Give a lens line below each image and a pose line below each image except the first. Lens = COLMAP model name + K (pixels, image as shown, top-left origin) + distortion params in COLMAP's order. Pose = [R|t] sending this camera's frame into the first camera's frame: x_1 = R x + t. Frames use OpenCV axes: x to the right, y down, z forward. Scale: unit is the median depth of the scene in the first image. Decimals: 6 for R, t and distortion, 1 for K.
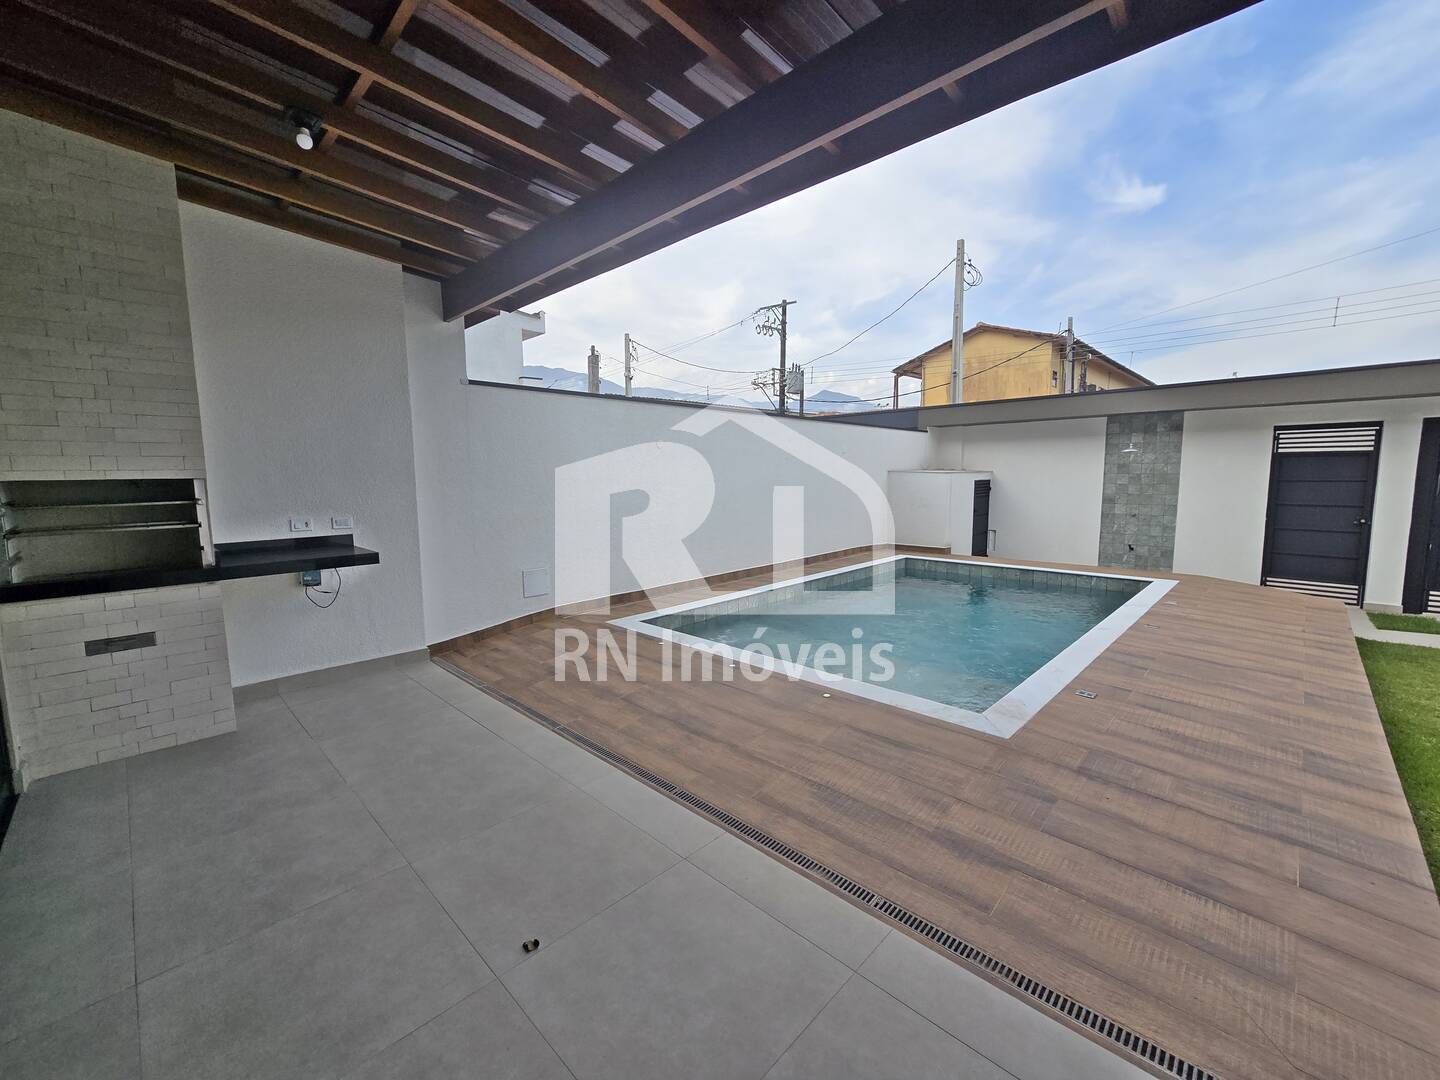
lens RADIAL K [[593.1, 0, 721.7], [0, 593.1, 535.4], [0, 0, 1]] dist [0.005839, 0.000013]
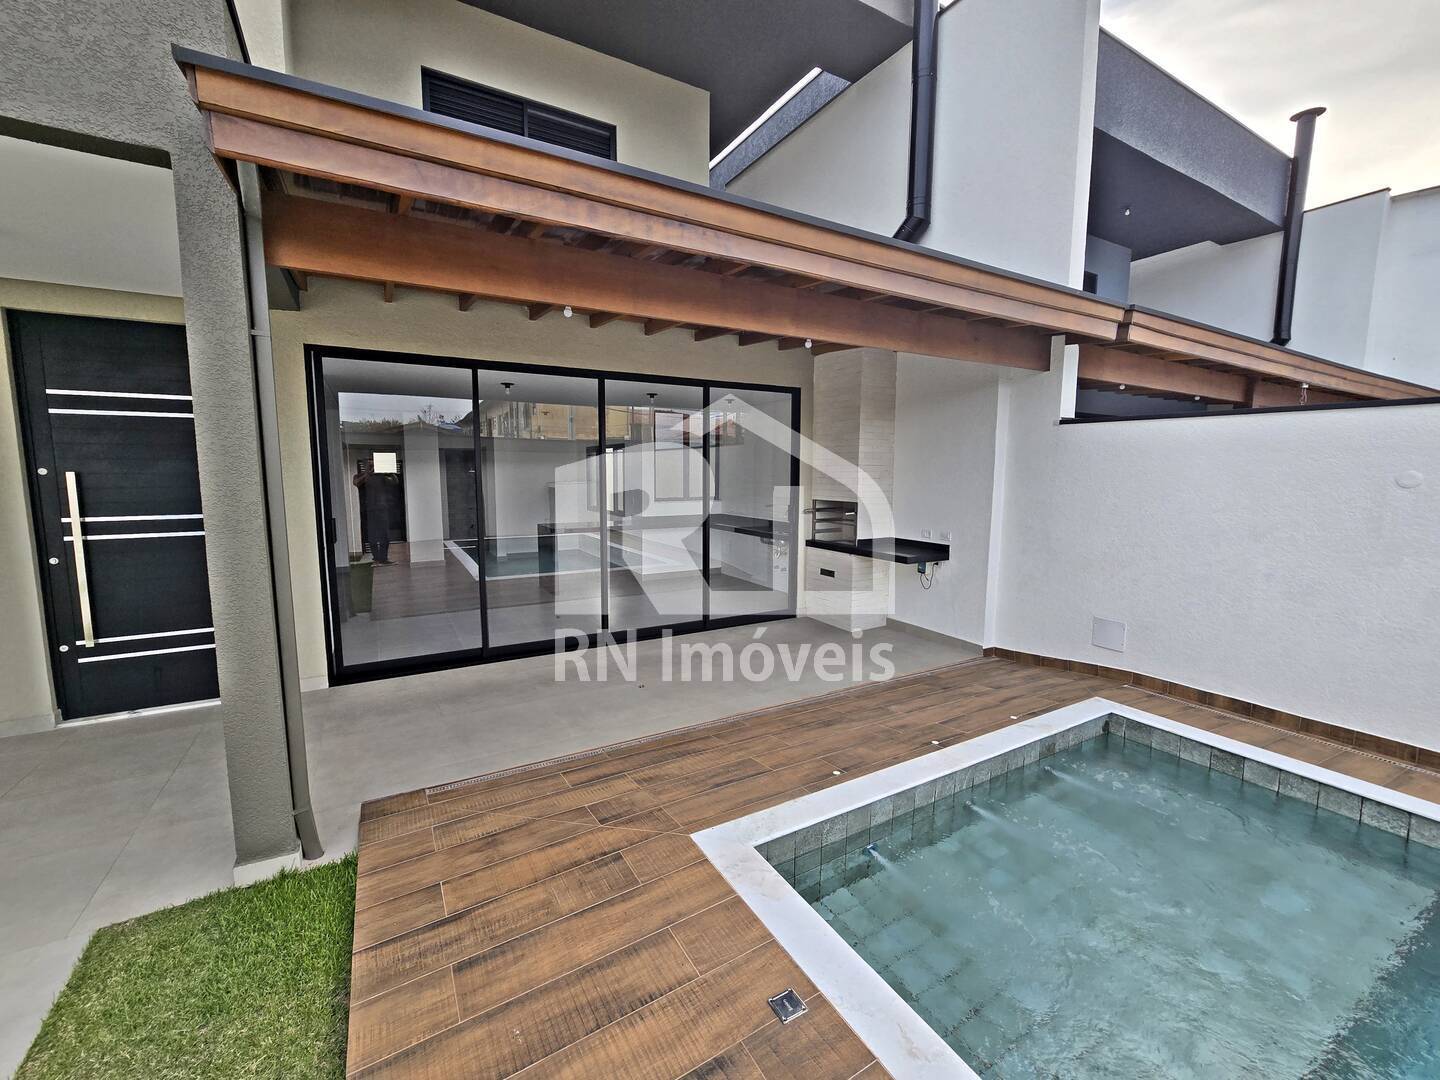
lens RADIAL K [[585.0, 0, 698.5], [0, 585.0, 536.9], [0, 0, 1]] dist [0.014875, 0.000100]
pose [[-0.305404, 0.118575, -0.944811, 0.391810], [-0.093465, 0.983692, 0.153666, -0.079494], [0.947625, 0.135238, -0.289341, 0.368268]]
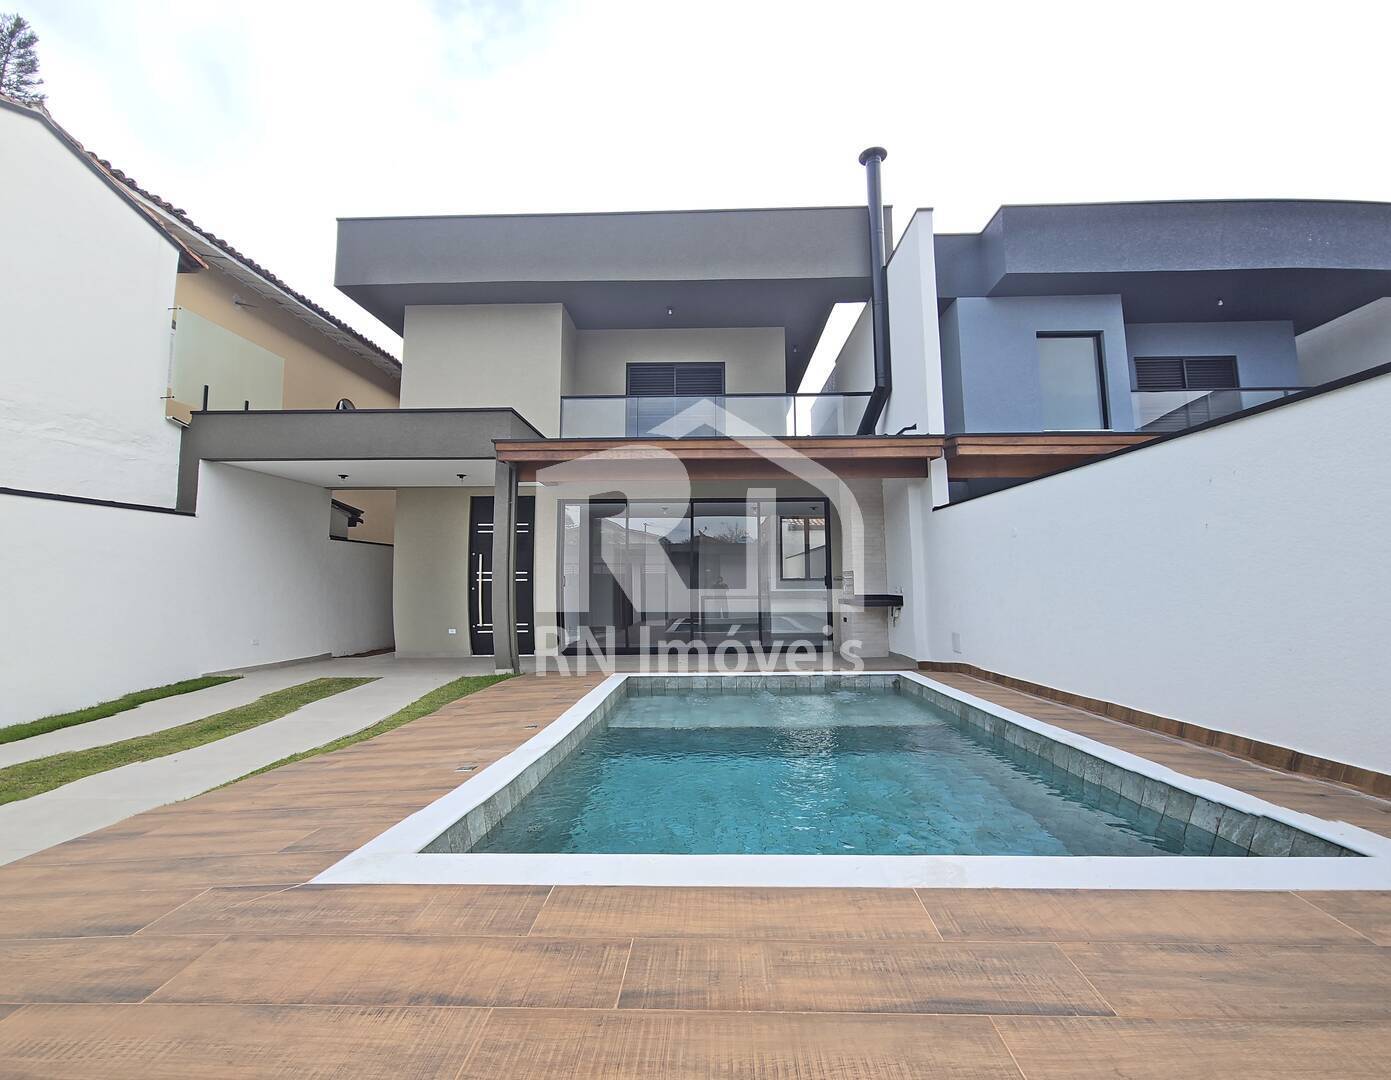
lens RADIAL K [[612.1, 0, 705.3], [0, 612.1, 538.4], [0, 0, 1]] dist [0.030524, -0.017377]
pose [[-0.741883, -0.038422, -0.669428, 0.628726], [-0.050020, 0.998746, -0.001890, -0.071247], [0.668661, 0.032082, -0.742875, 1.075827]]
